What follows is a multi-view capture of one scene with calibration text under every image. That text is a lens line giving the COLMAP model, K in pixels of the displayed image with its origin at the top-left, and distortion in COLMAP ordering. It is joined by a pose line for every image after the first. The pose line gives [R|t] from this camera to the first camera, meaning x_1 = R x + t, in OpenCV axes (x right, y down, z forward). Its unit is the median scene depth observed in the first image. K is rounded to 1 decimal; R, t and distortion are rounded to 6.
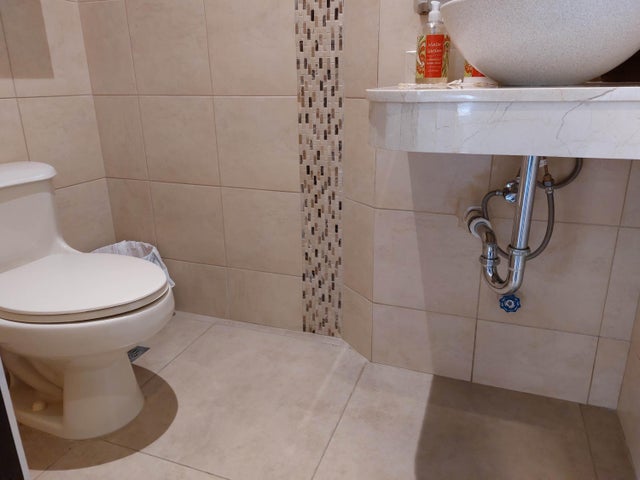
lens RADIAL K [[433.8, 0, 318.7], [0, 433.8, 225.8], [0, 0, 1]] dist [0.165796, -0.125757]
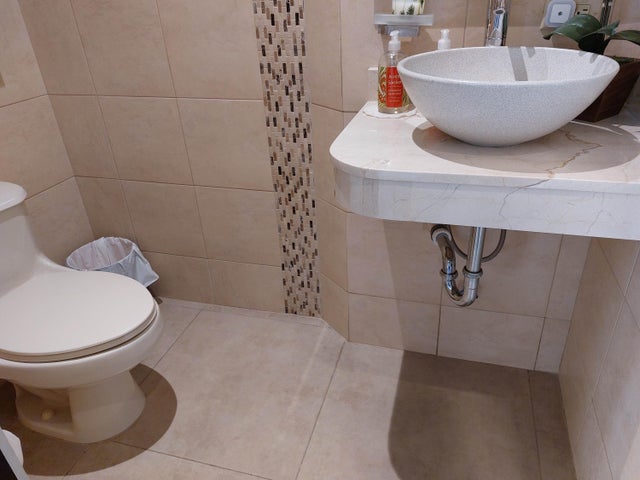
lens RADIAL K [[433.8, 0, 318.7], [0, 433.8, 225.8], [0, 0, 1]] dist [0.165796, -0.125757]
pose [[0.996782, -0.064940, 0.046988, 0.010895], [0.056036, 0.983709, 0.170810, -0.183591], [-0.057315, -0.167627, 0.984183, -0.036431]]
